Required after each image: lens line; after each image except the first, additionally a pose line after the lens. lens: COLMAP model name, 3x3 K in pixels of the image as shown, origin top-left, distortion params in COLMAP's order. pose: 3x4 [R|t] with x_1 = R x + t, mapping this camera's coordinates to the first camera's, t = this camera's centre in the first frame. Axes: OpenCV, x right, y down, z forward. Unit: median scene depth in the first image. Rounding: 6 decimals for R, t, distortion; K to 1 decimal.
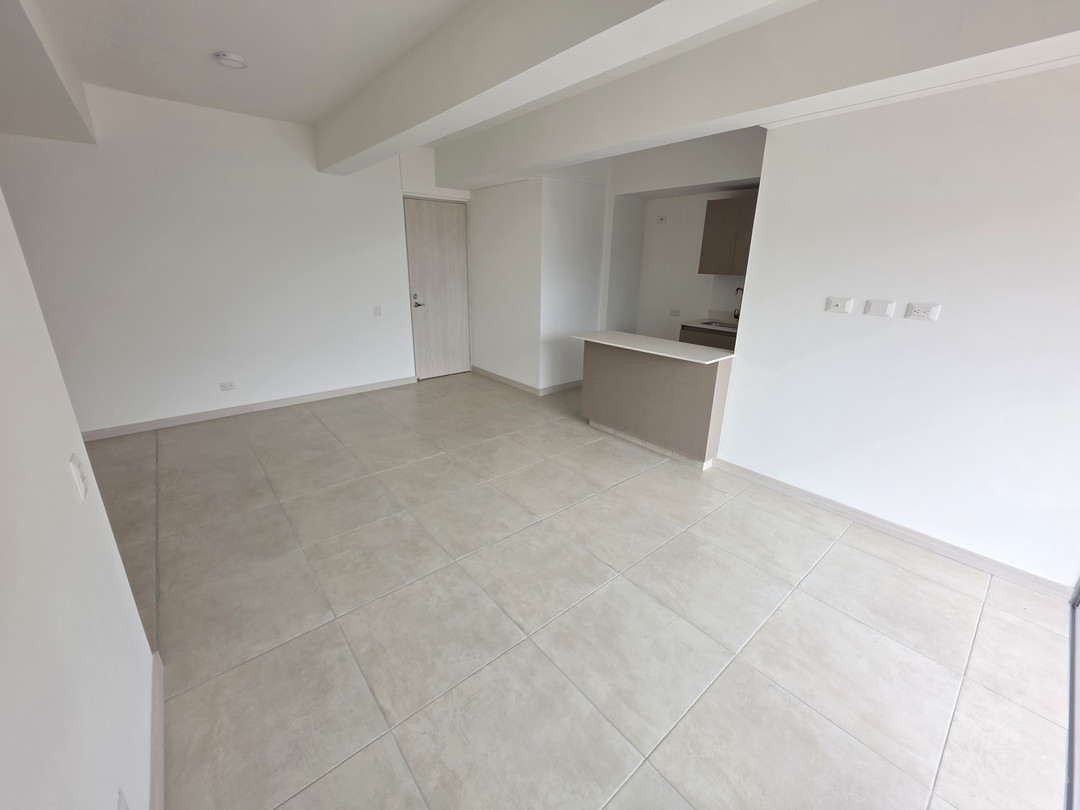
lens RADIAL K [[433.4, 0, 530.9], [0, 433.4, 391.2], [0, 0, 1]] dist [0.003027, -0.000131]
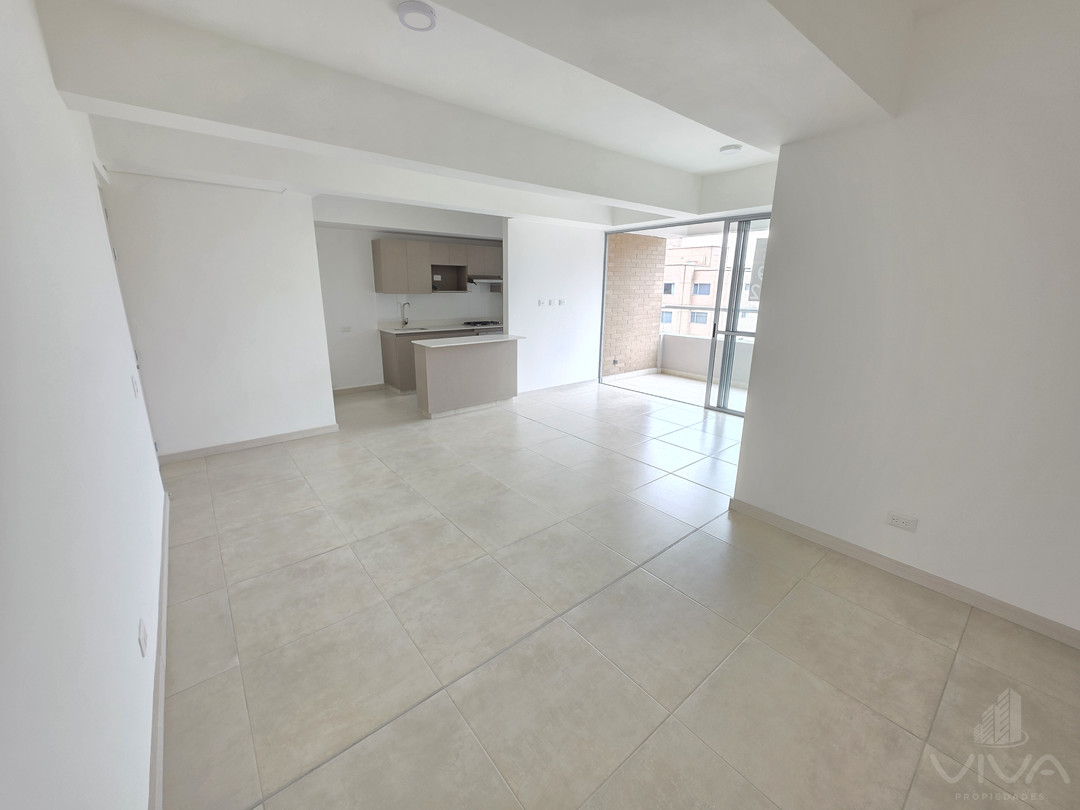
lens RADIAL K [[433.4, 0, 530.9], [0, 433.4, 391.2], [0, 0, 1]] dist [0.003027, -0.000131]
pose [[-0.012960, -0.232053, 0.972617, -1.056644], [0.288949, 0.930331, 0.225815, -0.191389], [-0.957257, 0.283964, 0.054994, 0.680532]]
